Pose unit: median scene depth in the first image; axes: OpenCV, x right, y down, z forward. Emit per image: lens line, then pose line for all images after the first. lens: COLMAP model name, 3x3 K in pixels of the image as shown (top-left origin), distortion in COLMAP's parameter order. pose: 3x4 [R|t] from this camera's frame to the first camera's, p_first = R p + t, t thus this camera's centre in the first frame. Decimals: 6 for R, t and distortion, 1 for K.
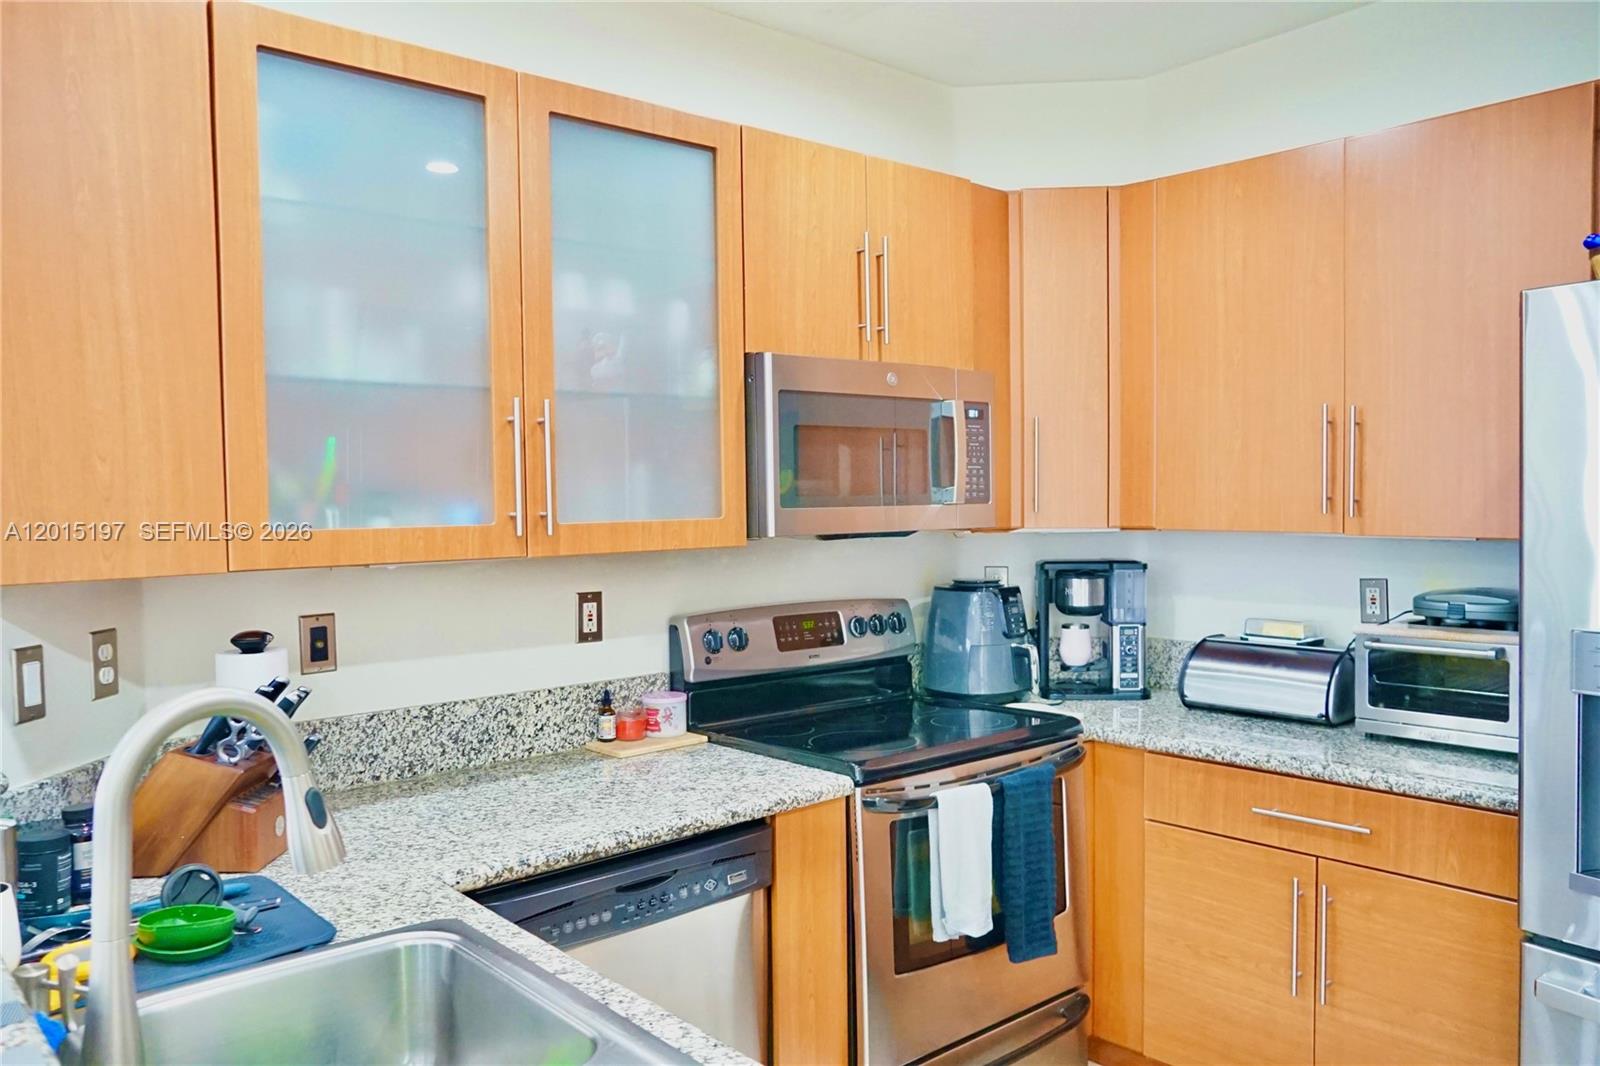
lens RADIAL K [[1201.1, 0, 802.8], [0, 1201.1, 531.7], [0, 0, 1]] dist [-0.057893, 0.069716]
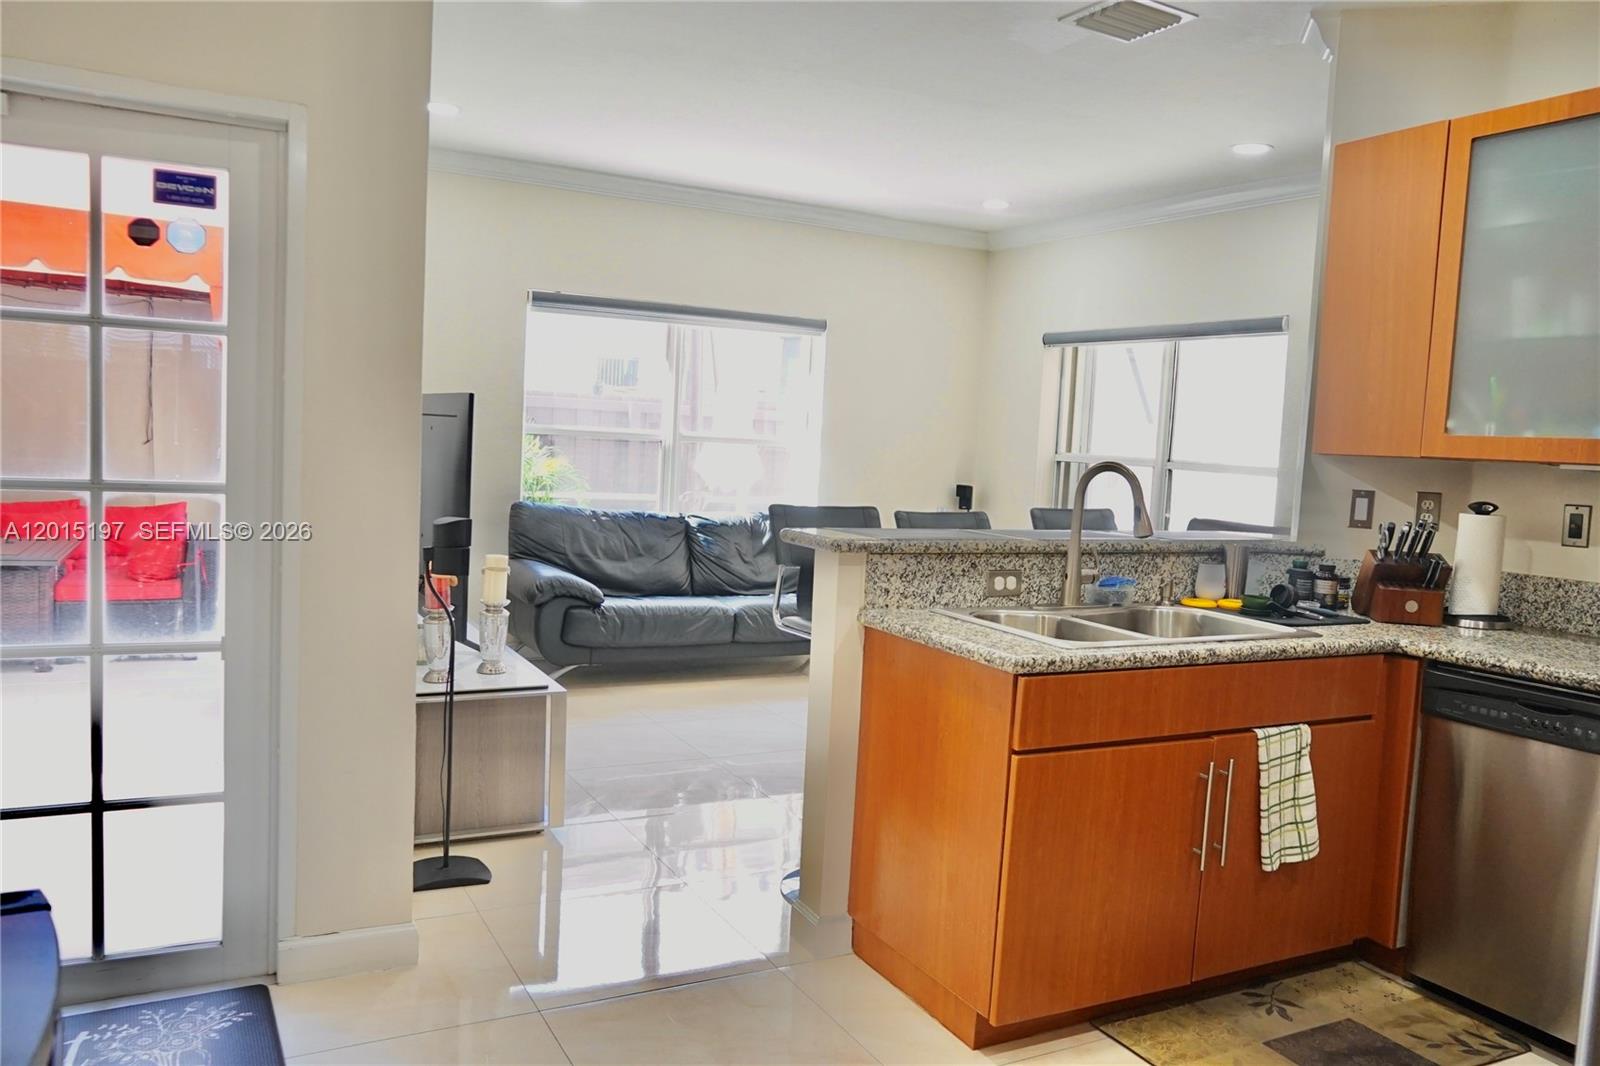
lens RADIAL K [[1201.1, 0, 802.8], [0, 1201.1, 531.7], [0, 0, 1]] dist [-0.057893, 0.069716]
pose [[-0.231289, 0.080875, -0.969518, 1.019400], [-0.077162, 0.991875, 0.101148, 0.026146], [0.969820, 0.098205, -0.223169, 0.379300]]
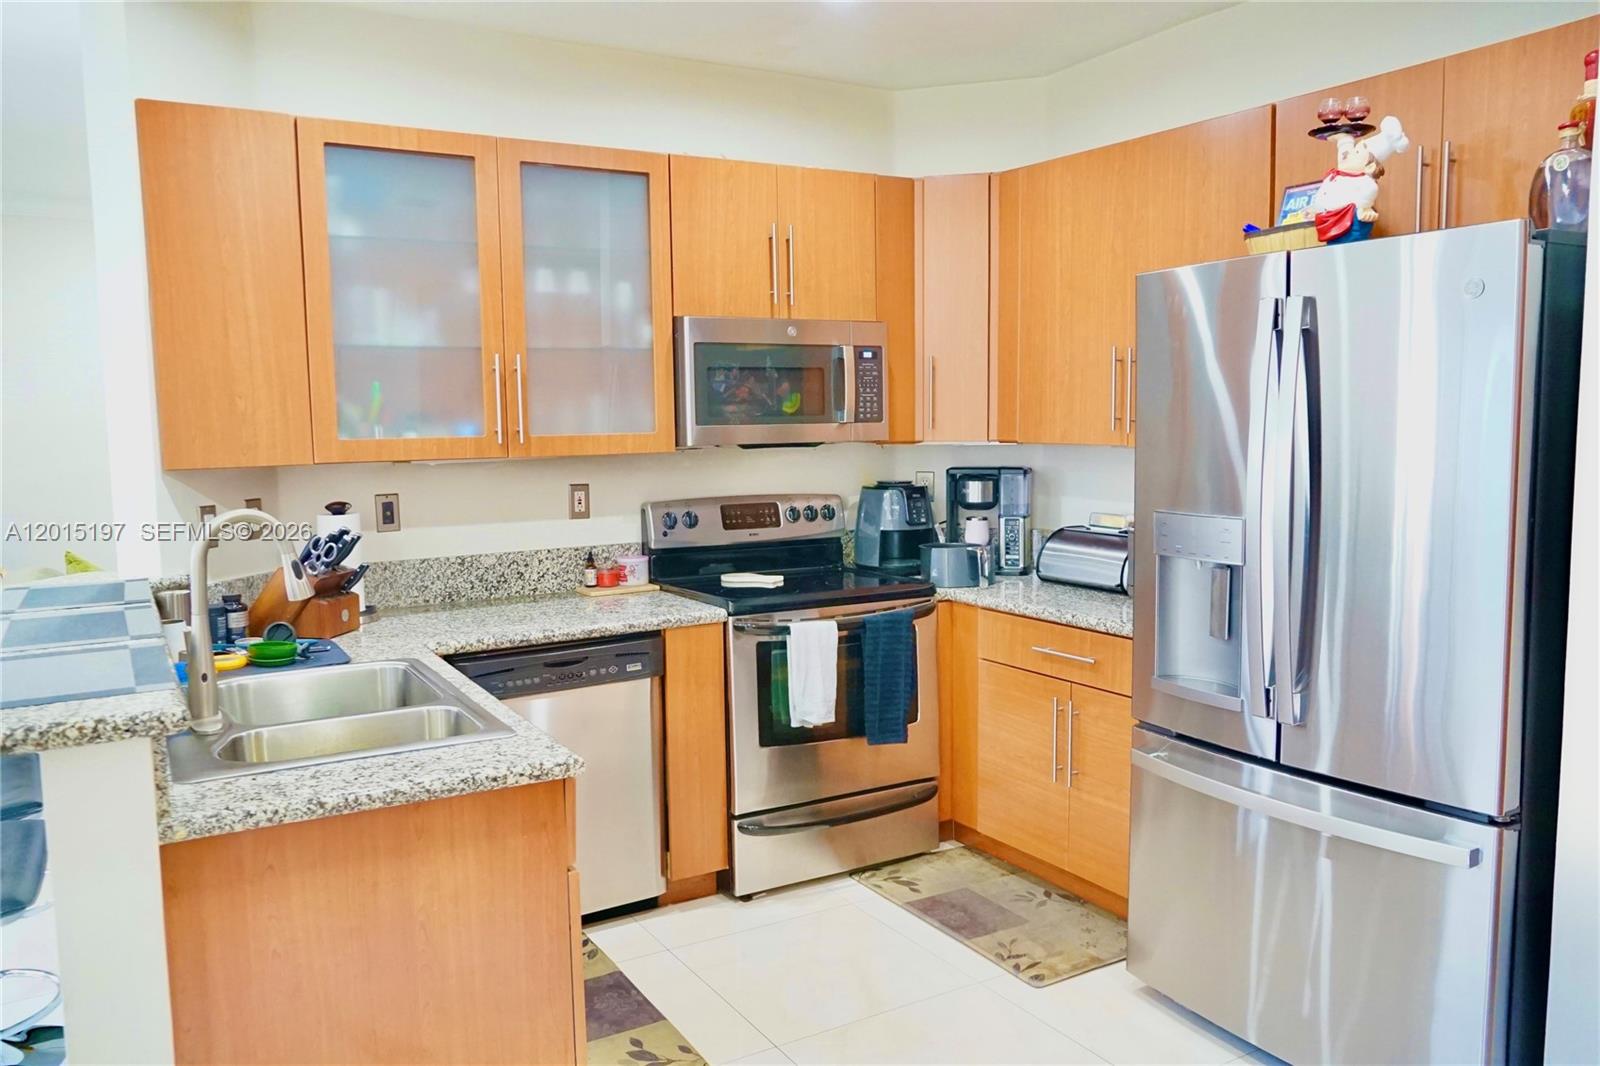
lens RADIAL K [[1201.1, 0, 802.8], [0, 1201.1, 531.7], [0, 0, 1]] dist [-0.057893, 0.069716]
pose [[0.982321, 0.017641, -0.186372, 0.368940], [-0.004944, 0.997648, 0.068371, 0.007927], [0.187140, -0.066241, 0.980097, -0.380538]]
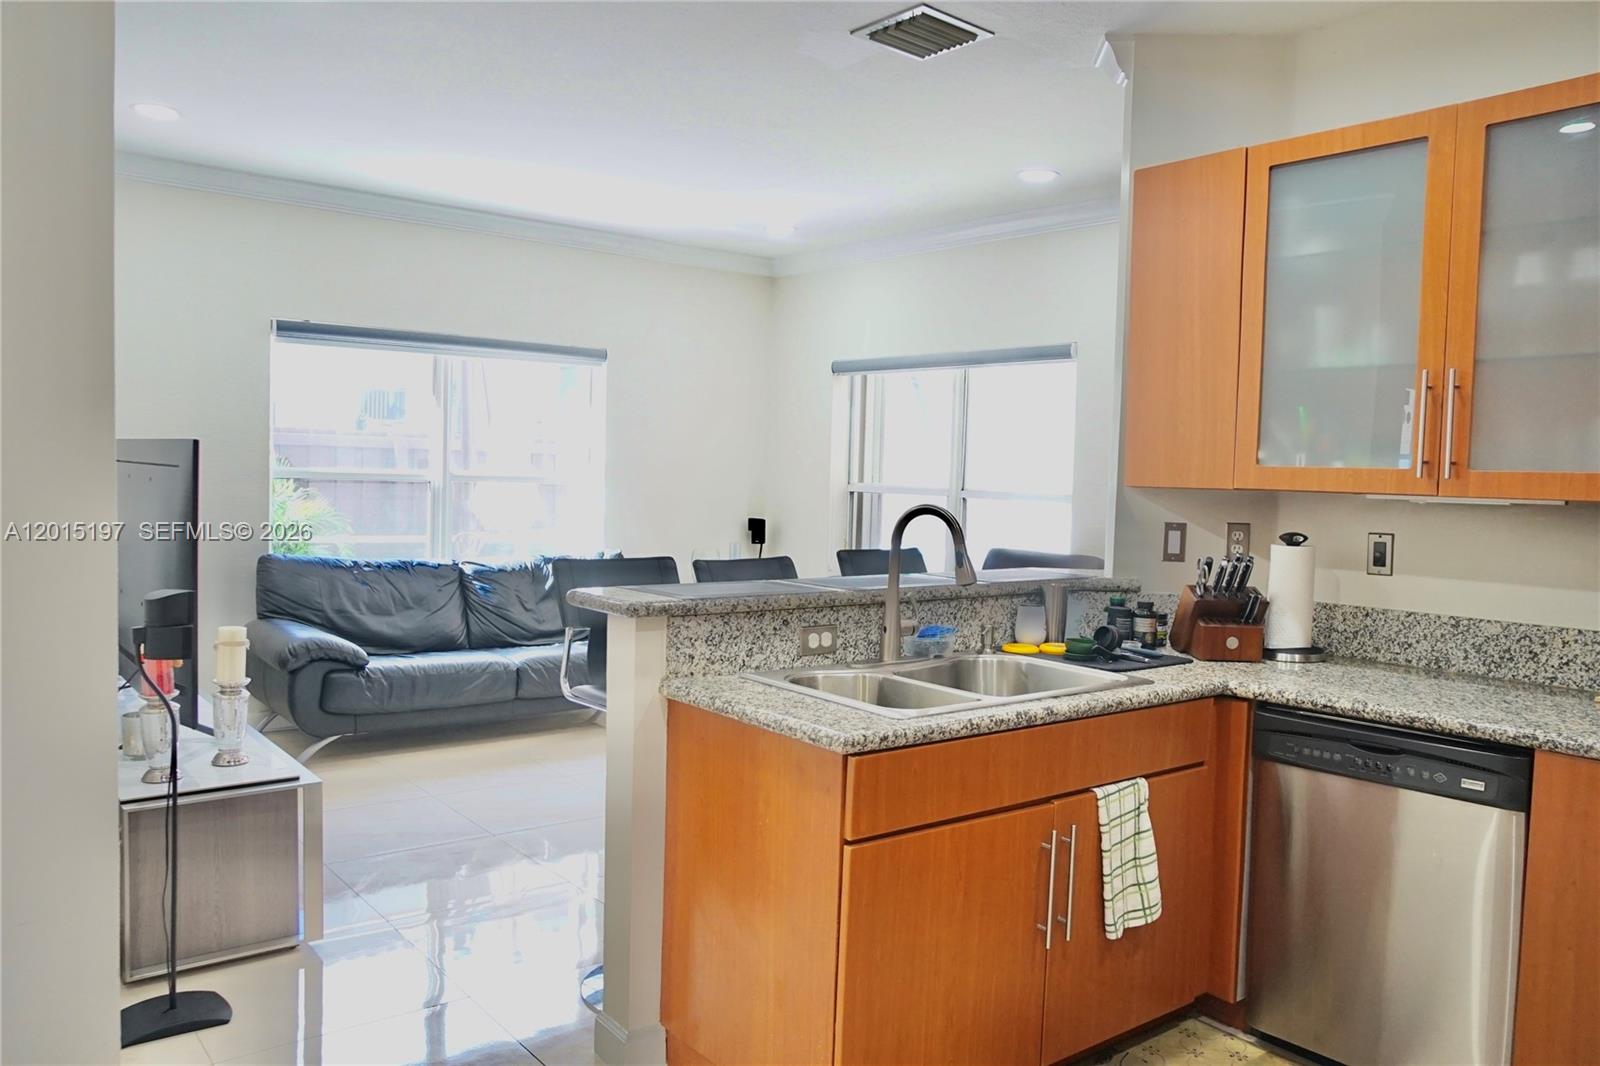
lens RADIAL K [[1201.1, 0, 802.8], [0, 1201.1, 531.7], [0, 0, 1]] dist [-0.057893, 0.069716]
pose [[-0.051282, 0.064639, -0.996590, 0.896809], [-0.059053, 0.995961, 0.067637, 0.011658], [0.996937, 0.062320, -0.047257, 0.342707]]
